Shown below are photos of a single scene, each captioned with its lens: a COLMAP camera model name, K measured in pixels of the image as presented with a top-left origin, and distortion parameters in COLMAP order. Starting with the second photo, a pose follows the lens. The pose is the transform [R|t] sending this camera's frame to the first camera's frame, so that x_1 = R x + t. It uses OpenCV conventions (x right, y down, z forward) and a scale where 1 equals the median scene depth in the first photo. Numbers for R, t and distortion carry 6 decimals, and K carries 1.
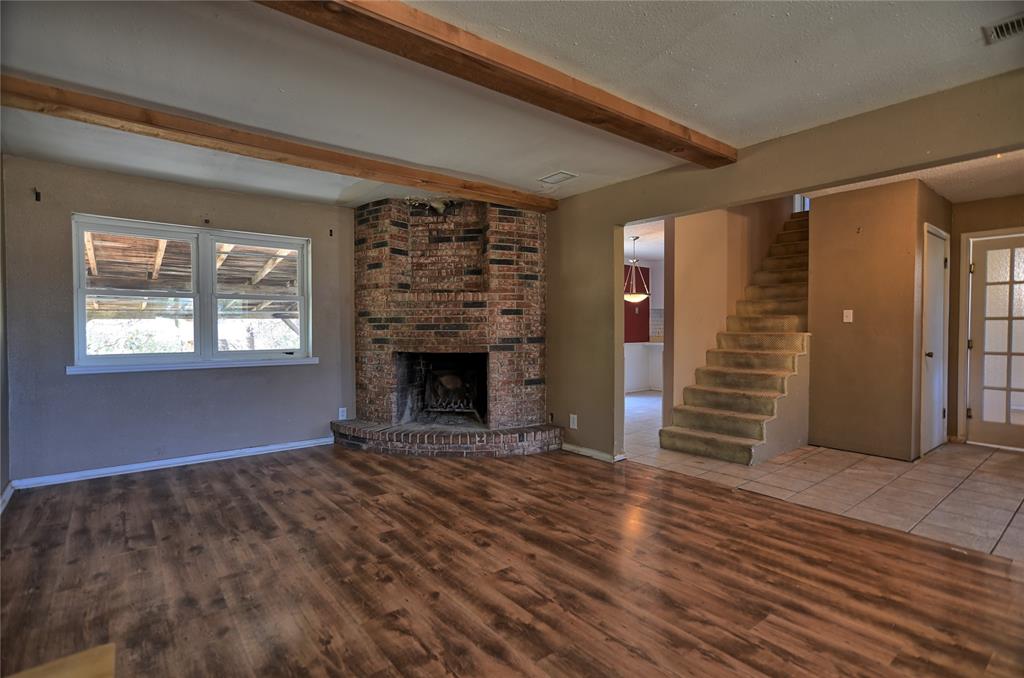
lens RADIAL K [[494.6, 0, 509.0], [0, 494.6, 340.1], [0, 0, 1]] dist [-0.025673, 0.013065]
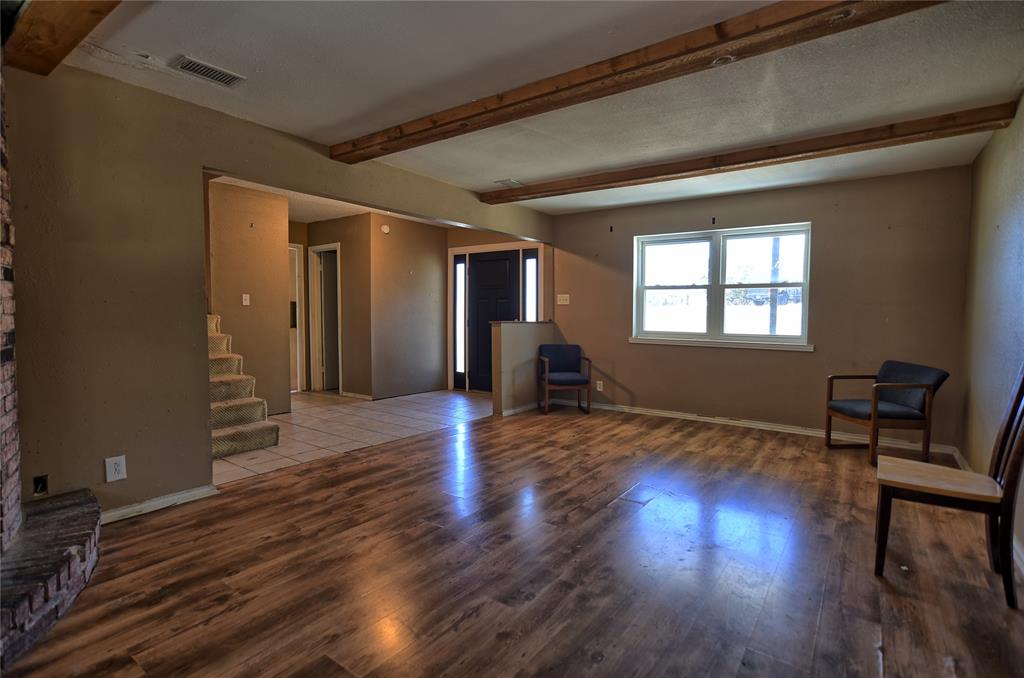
lens RADIAL K [[494.6, 0, 510.7], [0, 494.6, 337.6], [0, 0, 1]] dist [-0.025673, 0.013065]
pose [[-0.261212, -0.049746, 0.963999, -0.753393], [0.011747, 0.998433, 0.054706, -0.023438], [-0.965210, 0.025614, -0.260219, 0.960969]]
